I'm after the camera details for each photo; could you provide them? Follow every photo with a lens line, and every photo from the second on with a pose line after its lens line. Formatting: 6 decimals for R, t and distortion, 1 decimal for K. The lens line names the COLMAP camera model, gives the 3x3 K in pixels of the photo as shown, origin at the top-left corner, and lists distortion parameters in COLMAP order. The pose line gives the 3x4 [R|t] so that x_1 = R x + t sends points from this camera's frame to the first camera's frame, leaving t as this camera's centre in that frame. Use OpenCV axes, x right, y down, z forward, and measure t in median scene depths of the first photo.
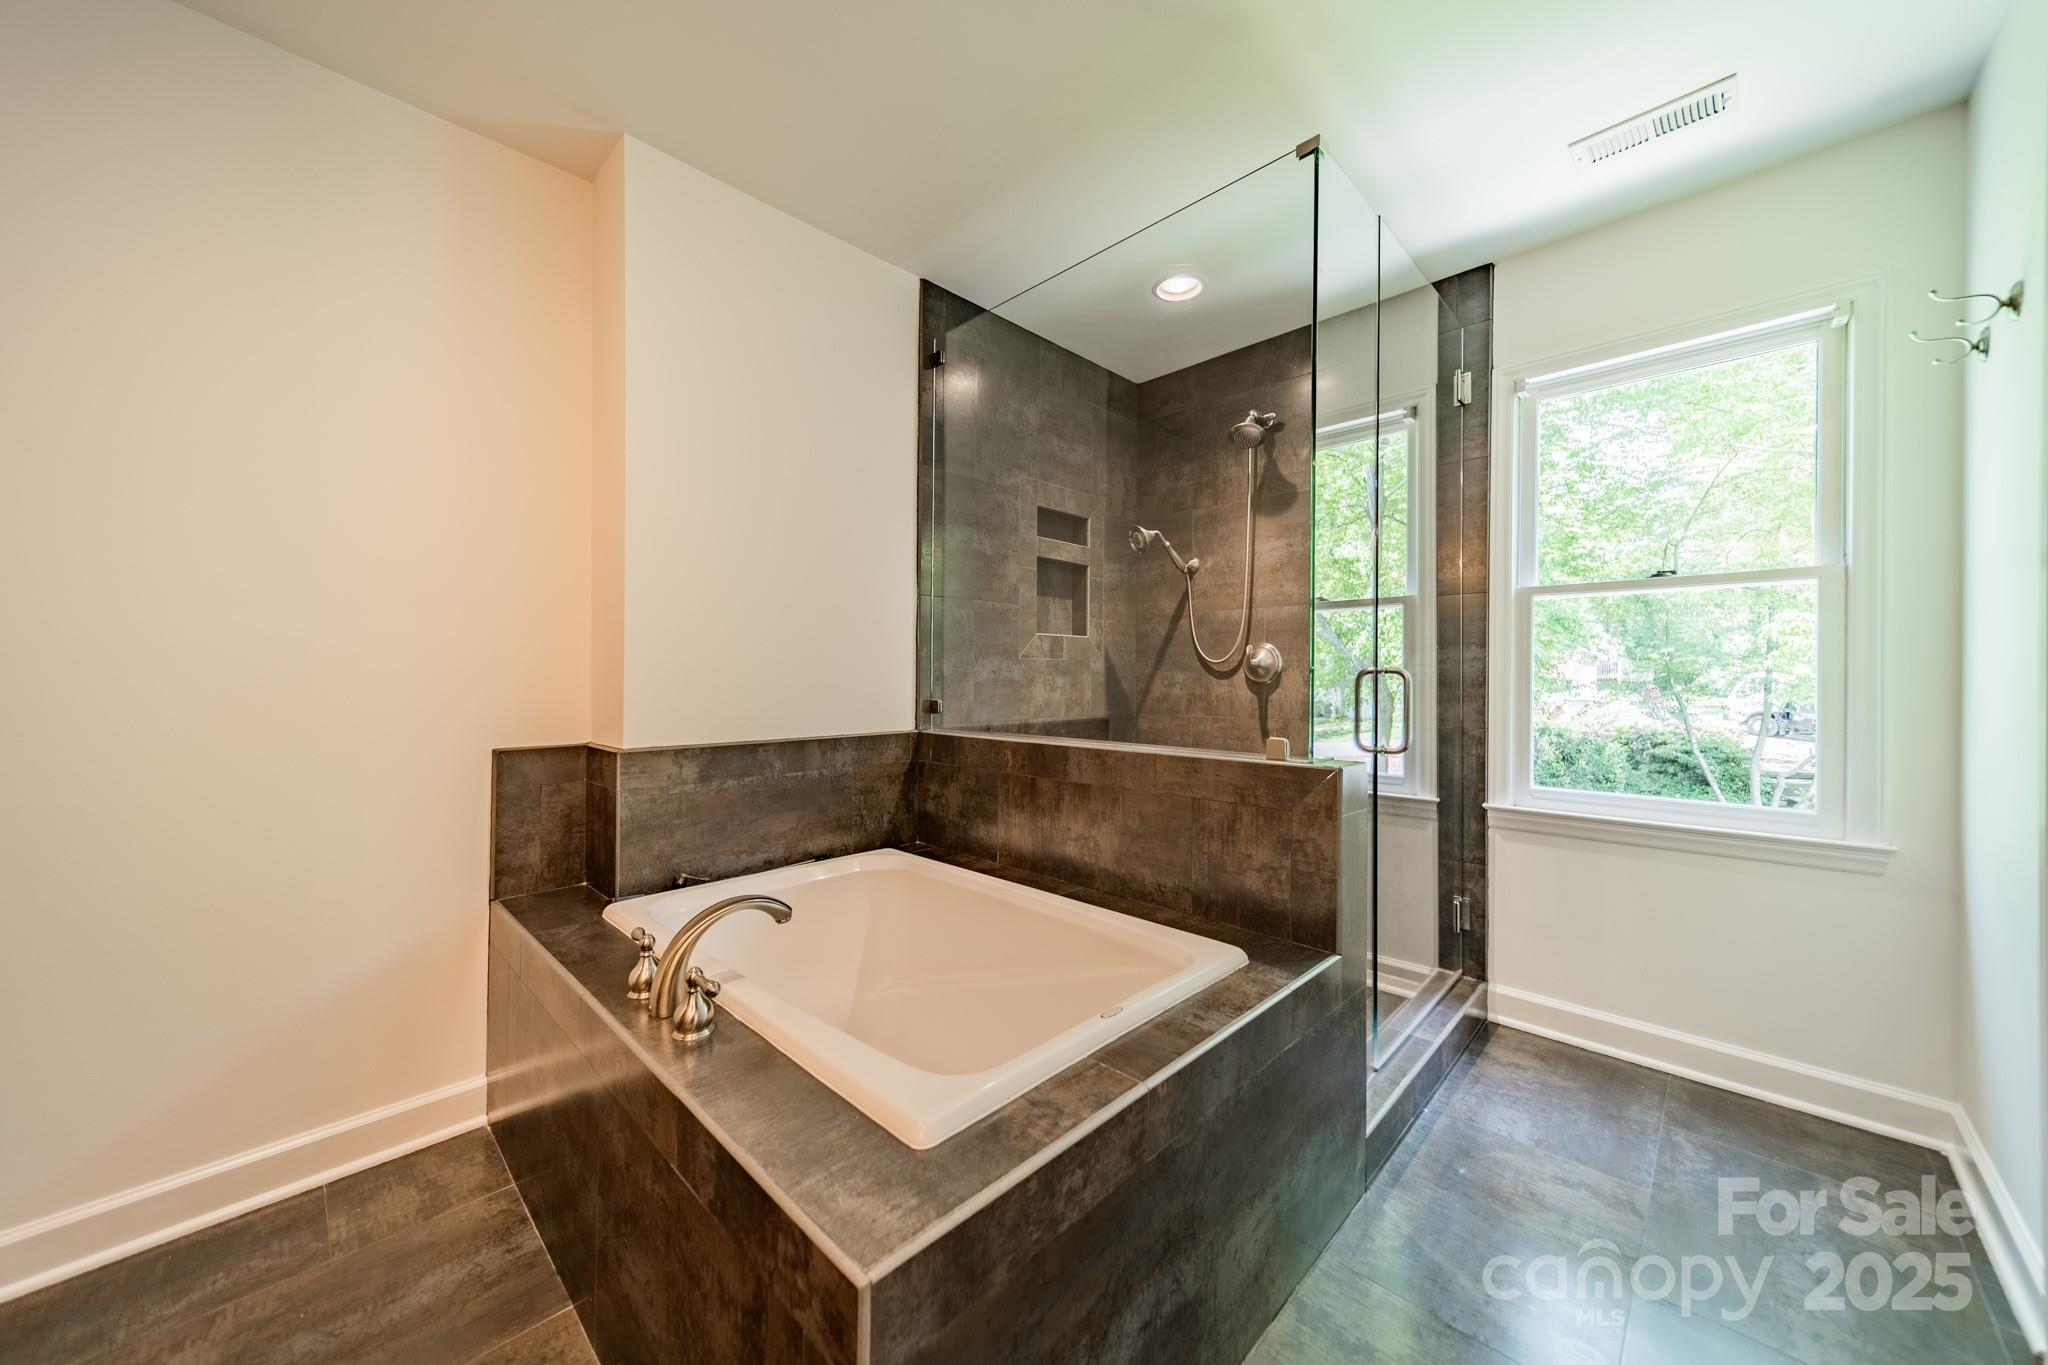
lens RADIAL K [[720.0, 0, 1029.6], [0, 720.0, 681.0], [0, 0, 1]] dist [0.009194, 0.000049]
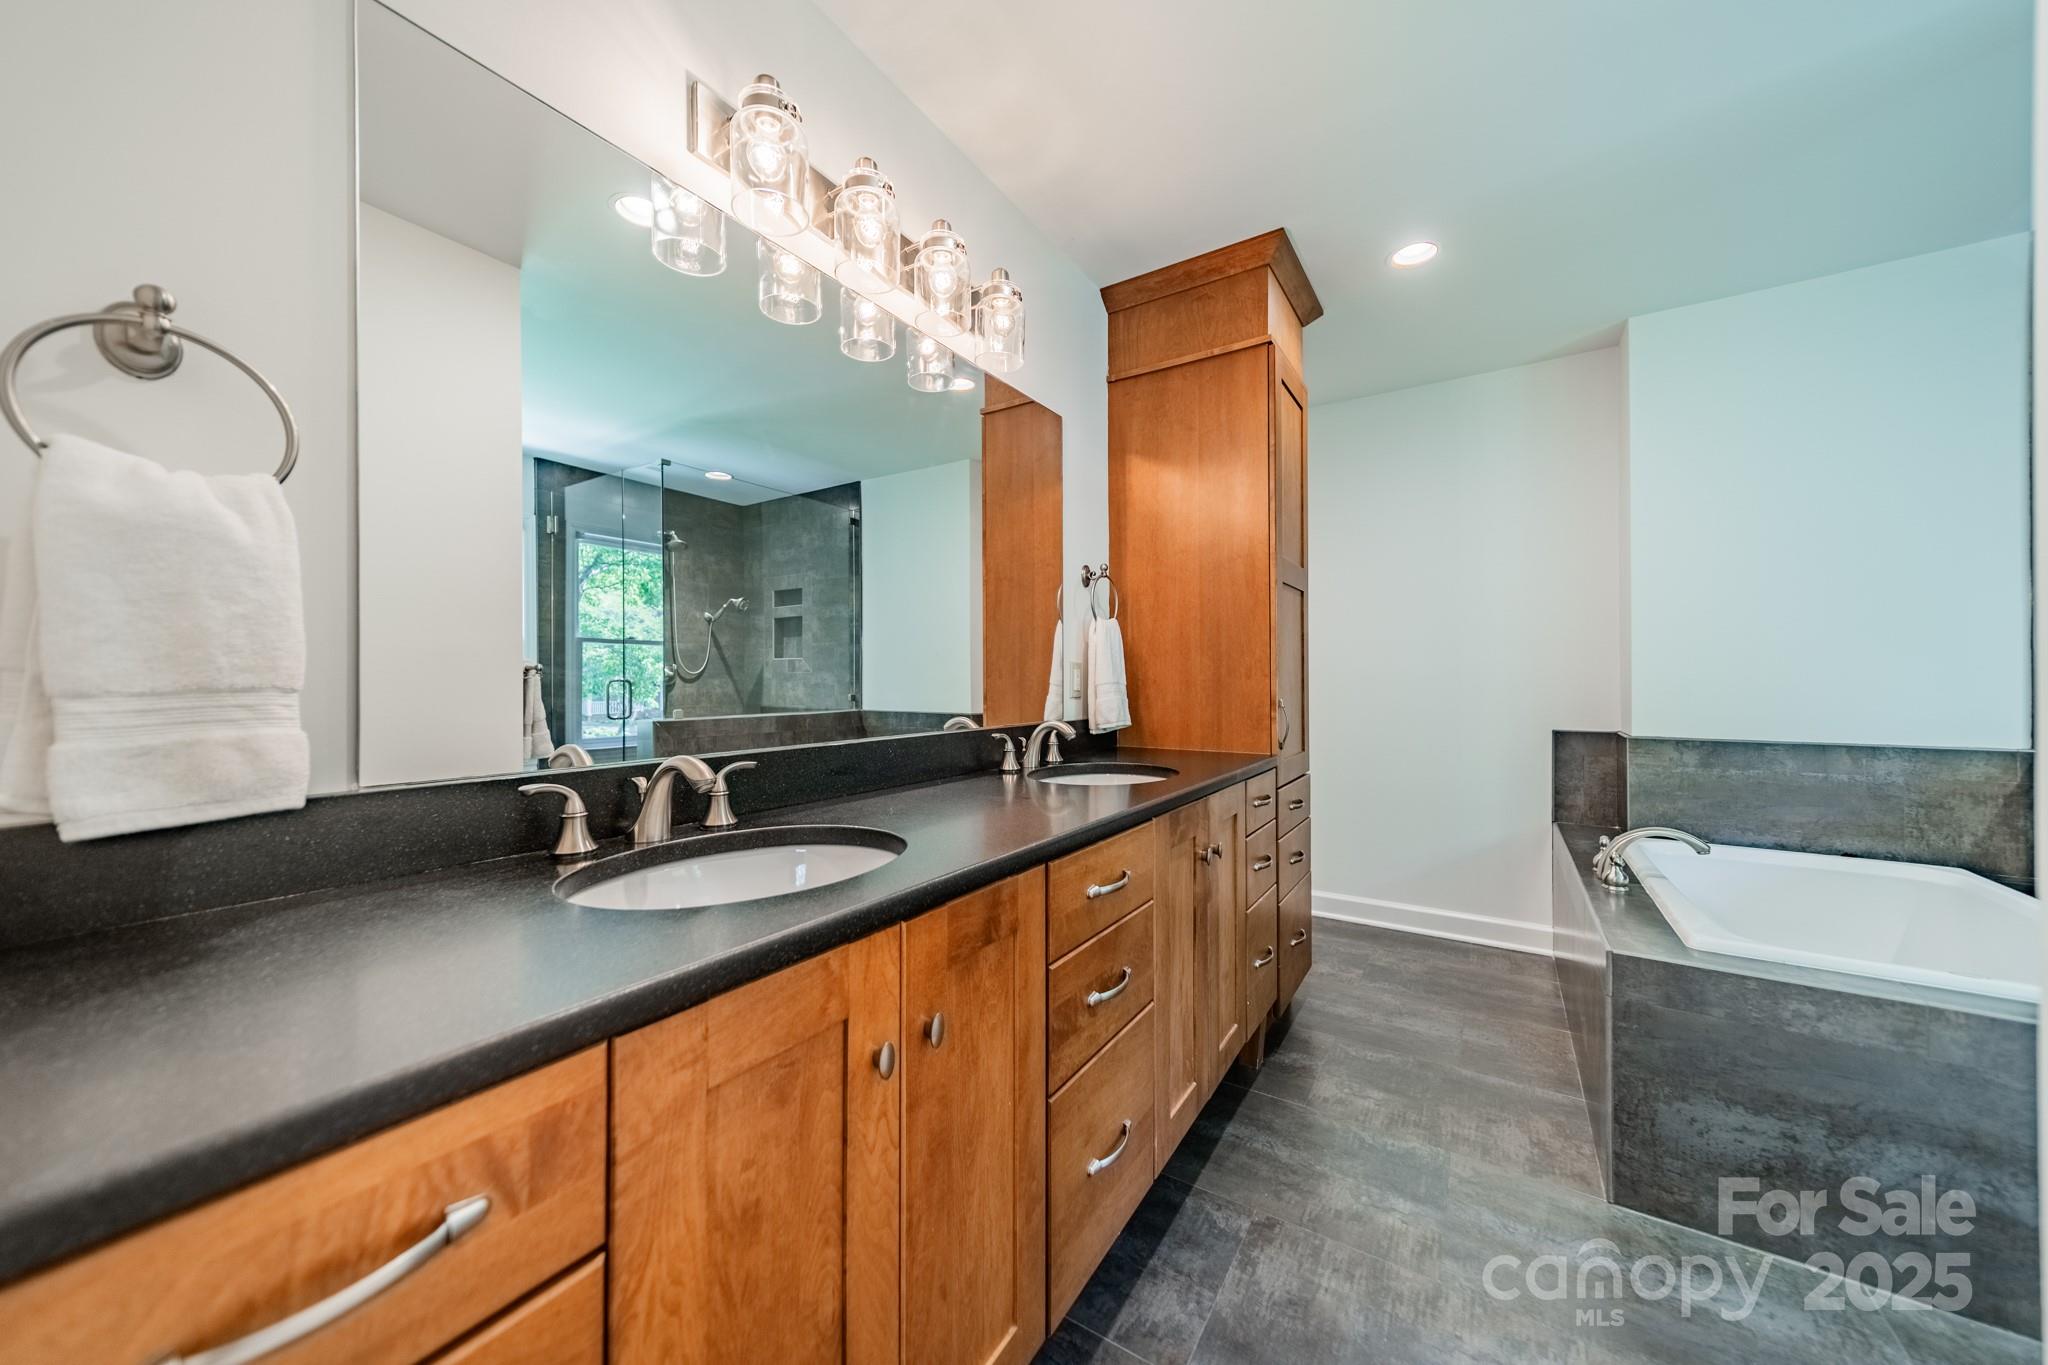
lens RADIAL K [[720.0, 0, 1029.6], [0, 720.0, 681.0], [0, 0, 1]] dist [0.009194, 0.000049]
pose [[0.187586, -0.001514, -0.982247, 0.653873], [-0.003992, 0.999989, -0.002304, -0.010923], [0.982240, 0.004354, 0.187578, -0.487225]]
